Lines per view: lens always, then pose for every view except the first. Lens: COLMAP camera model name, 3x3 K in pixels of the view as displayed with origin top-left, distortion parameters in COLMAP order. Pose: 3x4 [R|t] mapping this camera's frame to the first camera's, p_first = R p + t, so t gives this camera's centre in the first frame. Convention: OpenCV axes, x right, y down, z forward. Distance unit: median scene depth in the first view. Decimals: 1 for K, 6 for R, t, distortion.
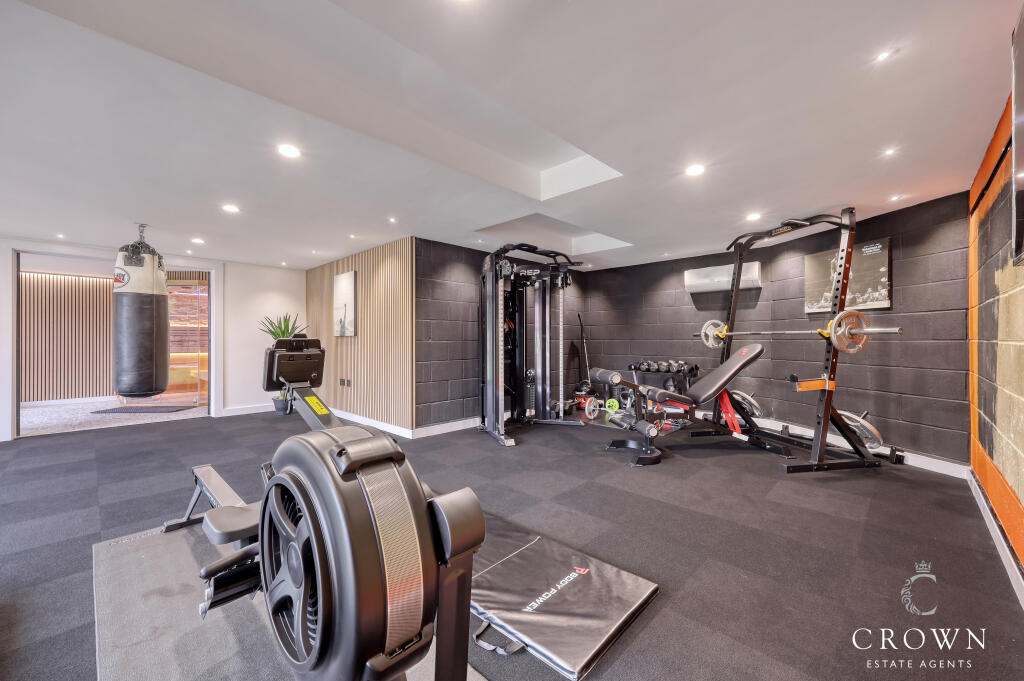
lens RADIAL K [[405.3, 0, 512.2], [0, 405.3, 340.8], [0, 0, 1]] dist [-0.000021, 0.000002]
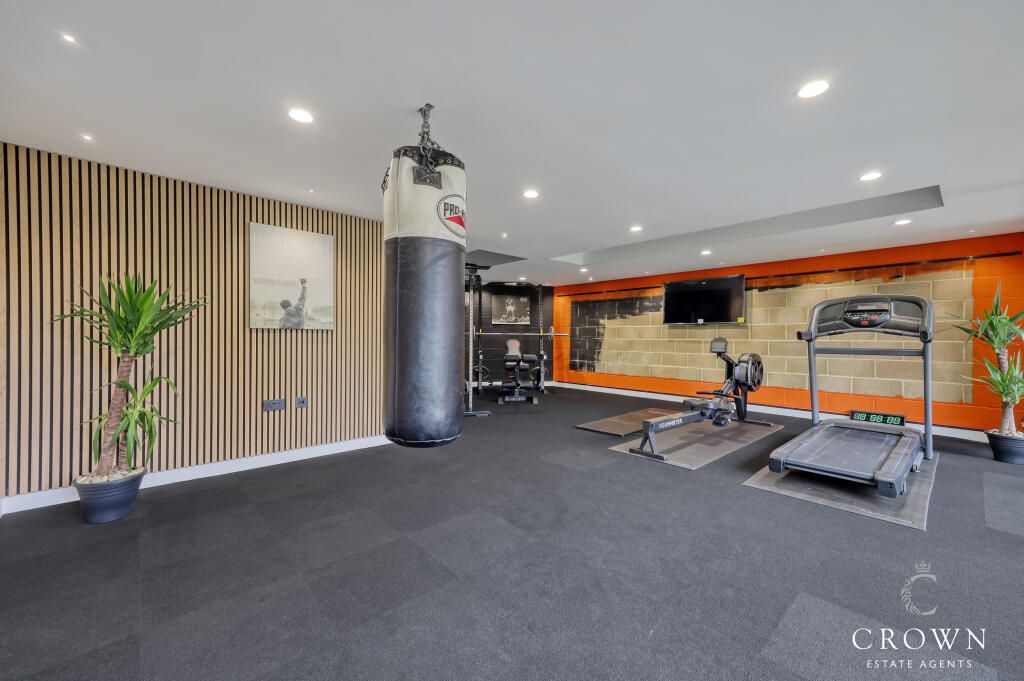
lens RADIAL K [[405.3, 0, 512.5], [0, 405.3, 339.7], [0, 0, 1]] dist [-0.000021, 0.000002]
pose [[0.074857, -0.003256, 0.997189, -1.470094], [-0.007277, 0.999966, 0.003812, -0.000296], [-0.997168, -0.007541, 0.074830, 0.893291]]
